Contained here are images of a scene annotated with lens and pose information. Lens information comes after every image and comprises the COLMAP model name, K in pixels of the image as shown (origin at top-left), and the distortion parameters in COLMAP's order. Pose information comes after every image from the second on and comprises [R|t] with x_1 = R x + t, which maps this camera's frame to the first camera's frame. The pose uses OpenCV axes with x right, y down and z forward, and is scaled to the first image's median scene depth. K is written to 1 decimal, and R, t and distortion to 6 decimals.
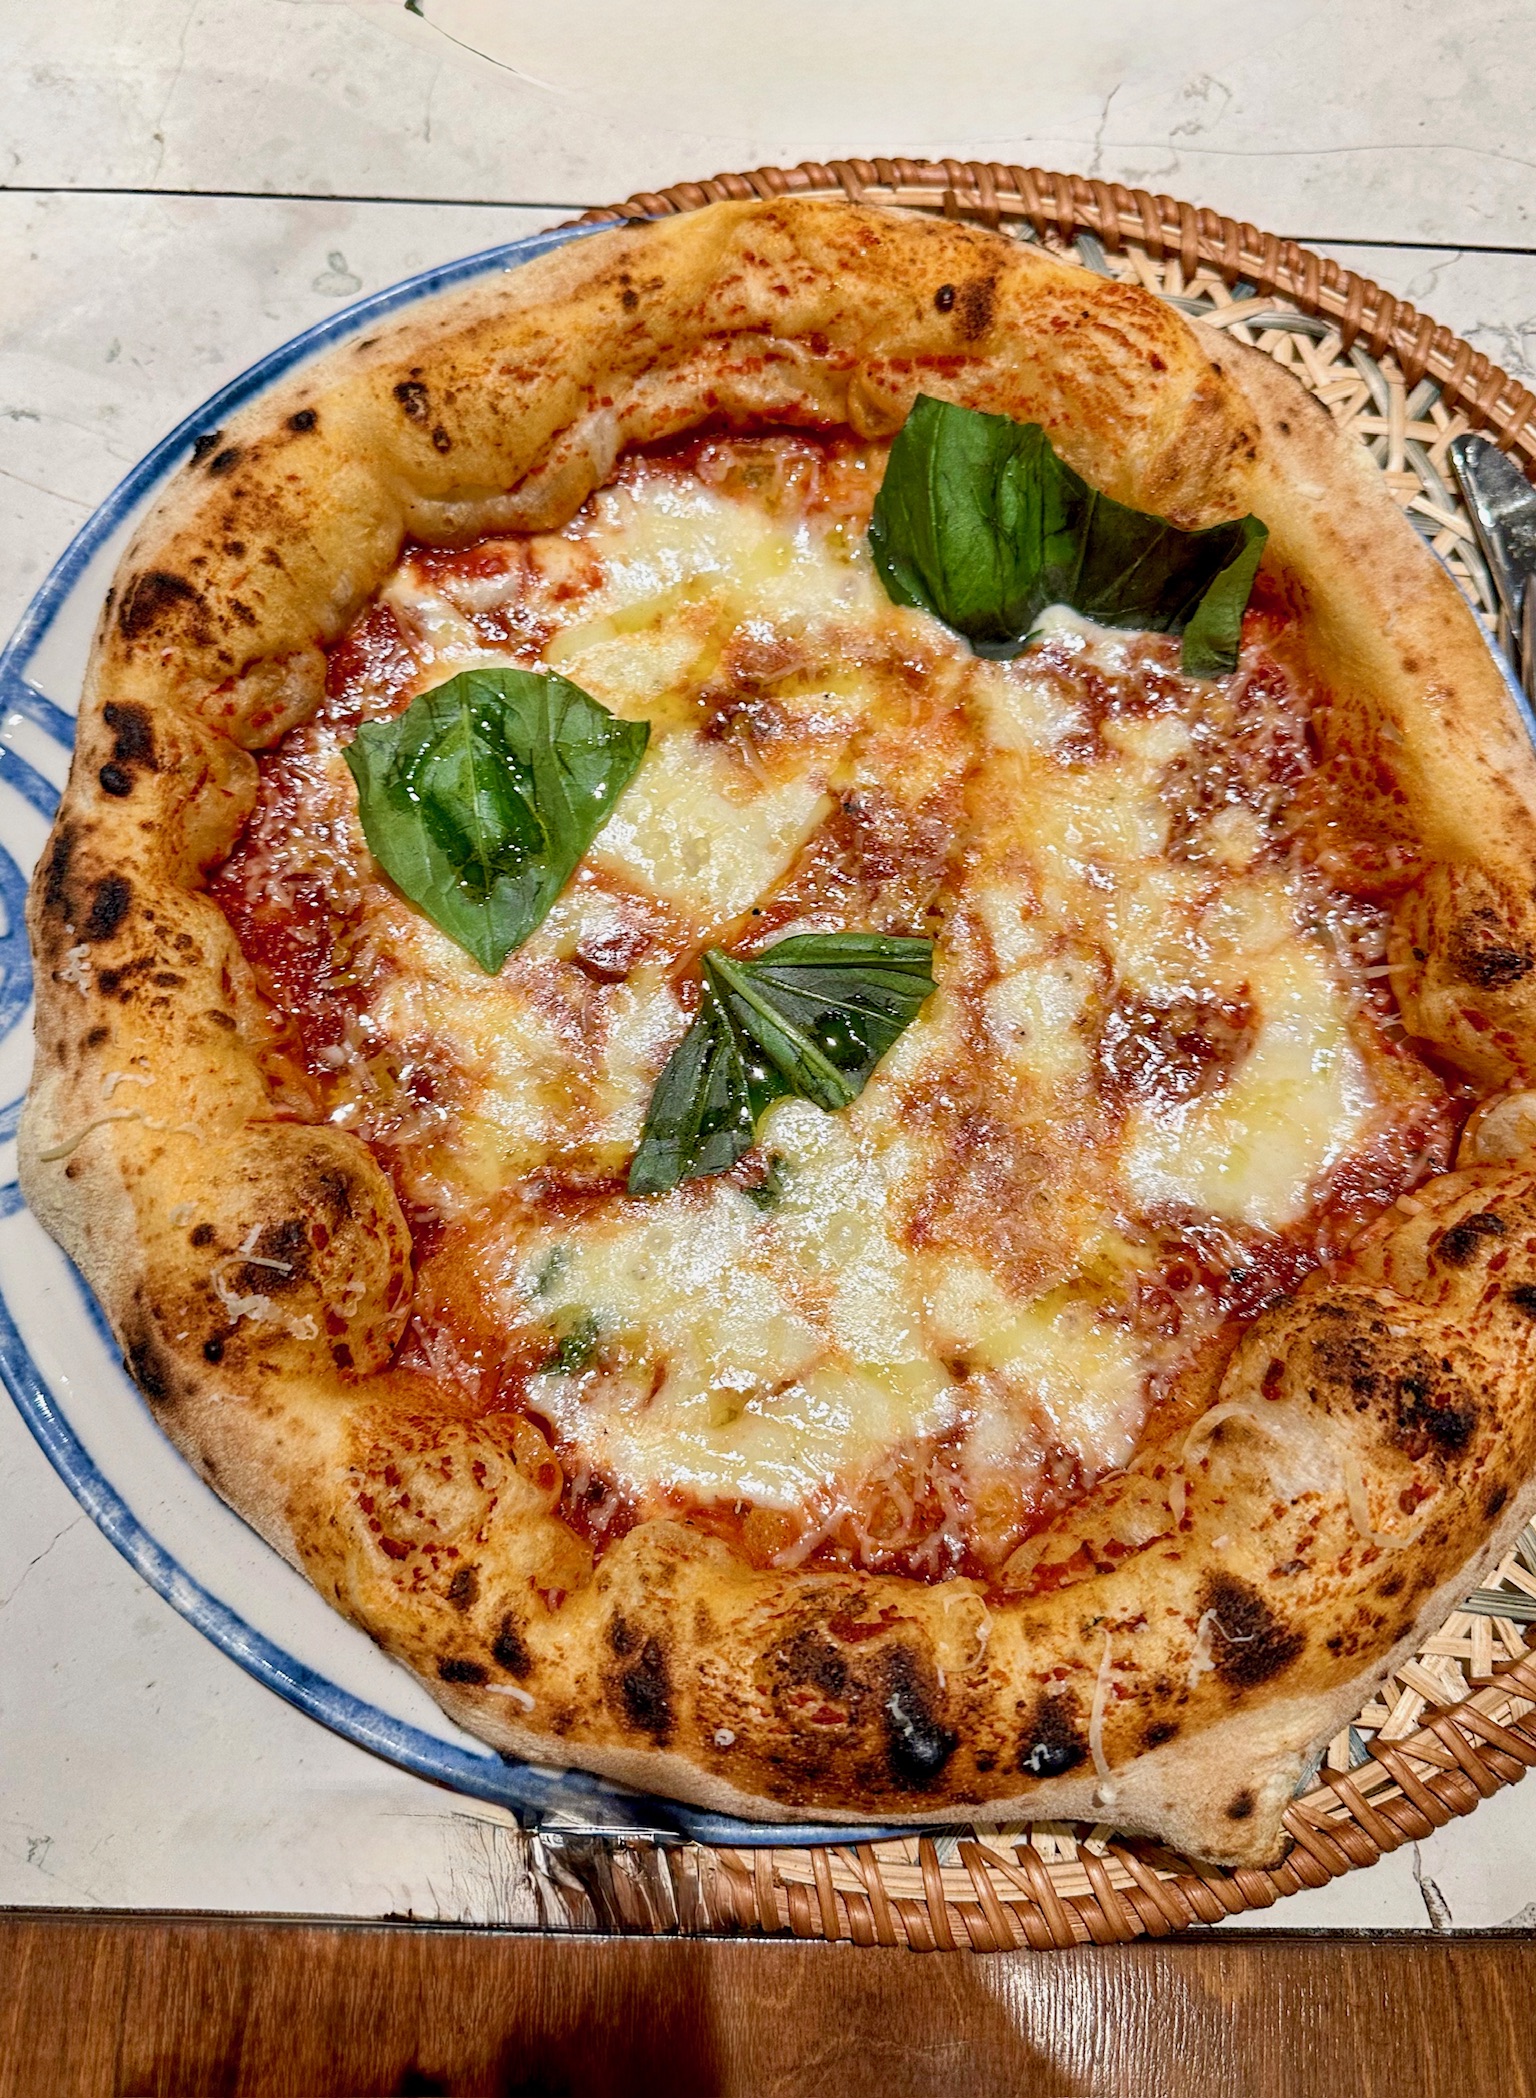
lens RADIAL K [[1612.2, 0, 775.3], [0, 1612.2, 1051.2], [0, 0, 1]] dist [0.045856, -0.027307]
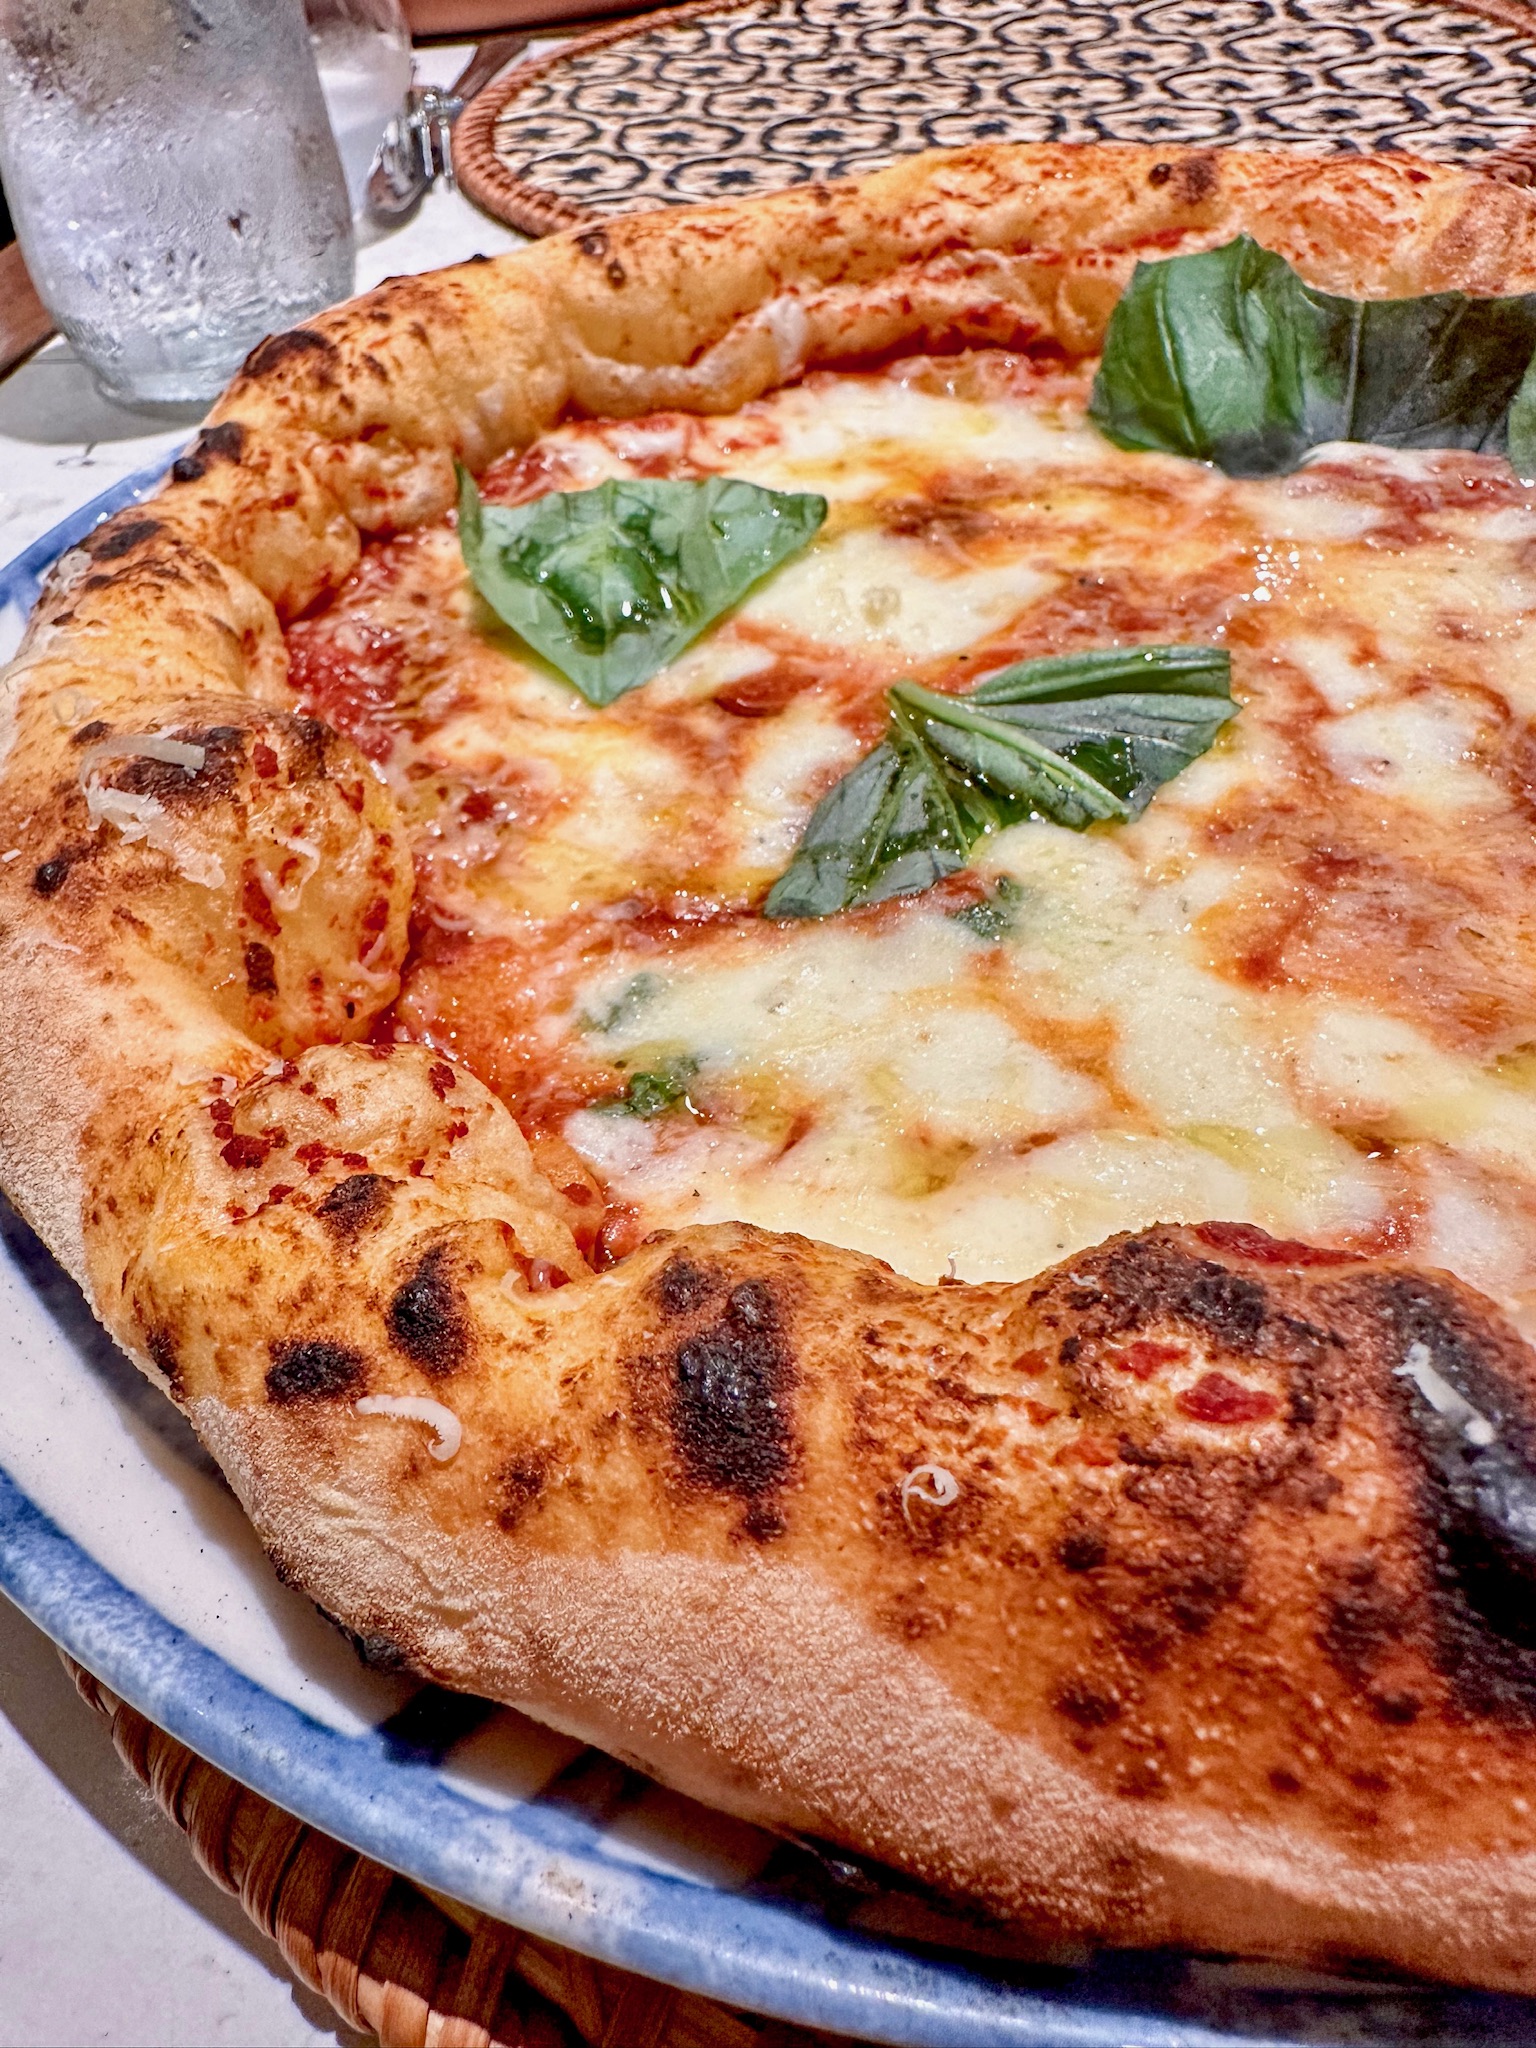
lens RADIAL K [[1486.1, 0, 666.4], [0, 1486.1, 889.6], [0, 0, 1]] dist [-0.015273, 0.008763]
pose [[0.982992, -0.004522, -0.183594, -0.021900], [-0.095323, 0.841921, -0.531114, 0.387390], [0.156974, 0.539581, 0.827171, 0.502853]]
